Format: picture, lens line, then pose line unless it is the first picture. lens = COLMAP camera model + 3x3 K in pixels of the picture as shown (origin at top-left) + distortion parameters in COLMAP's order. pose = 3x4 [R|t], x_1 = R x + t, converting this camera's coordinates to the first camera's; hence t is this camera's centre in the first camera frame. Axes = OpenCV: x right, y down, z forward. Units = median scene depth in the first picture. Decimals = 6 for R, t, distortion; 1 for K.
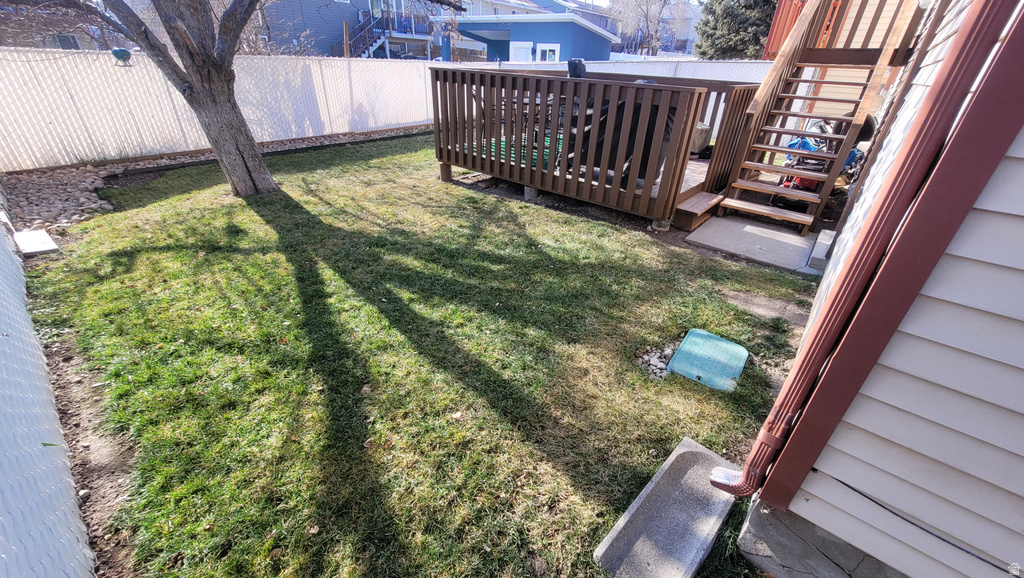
lens RADIAL K [[403.7, 0, 511.6], [0, 403.7, 290.9], [0, 0, 1]] dist [0.005024, -0.000040]
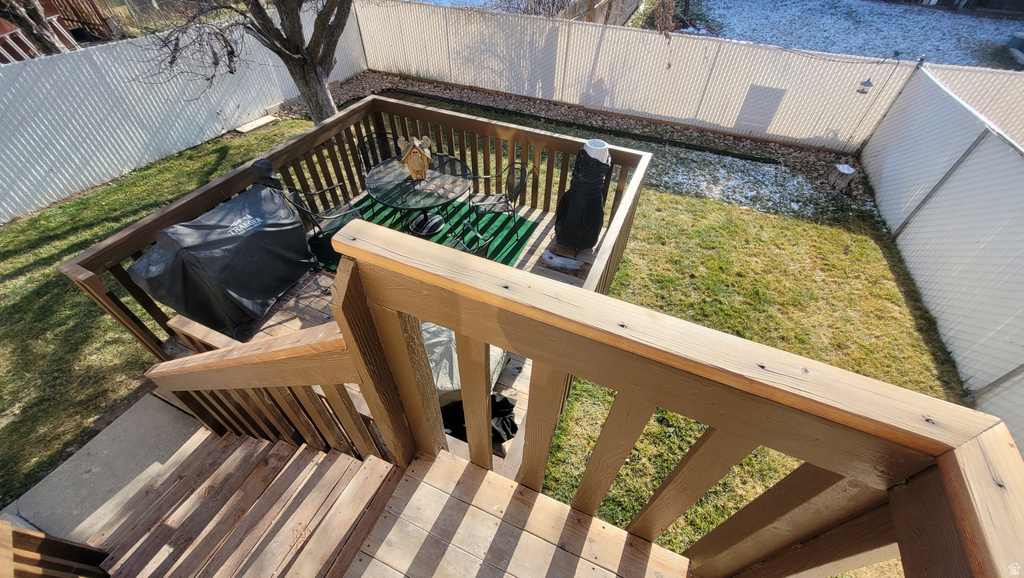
lens RADIAL K [[403.7, 0, 511.8], [0, 403.7, 285.3], [0, 0, 1]] dist [0.005024, -0.000040]
pose [[0.291914, 0.655709, -0.696299, 1.235473], [-0.486447, 0.728602, 0.482192, -1.227542], [0.823502, 0.197954, 0.531657, 1.234332]]
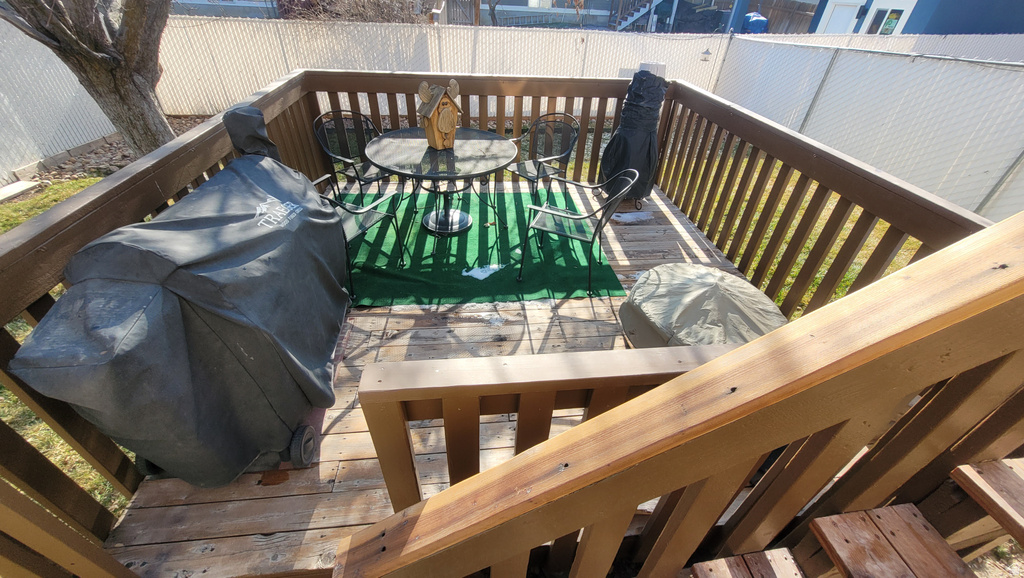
lens RADIAL K [[403.7, 0, 512.0], [0, 403.7, 286.9], [0, 0, 1]] dist [0.005024, -0.000040]
pose [[0.732339, 0.399280, -0.551593, 0.780560], [-0.348850, 0.915664, 0.199658, -0.684086], [0.584793, 0.046207, 0.809865, 0.993089]]
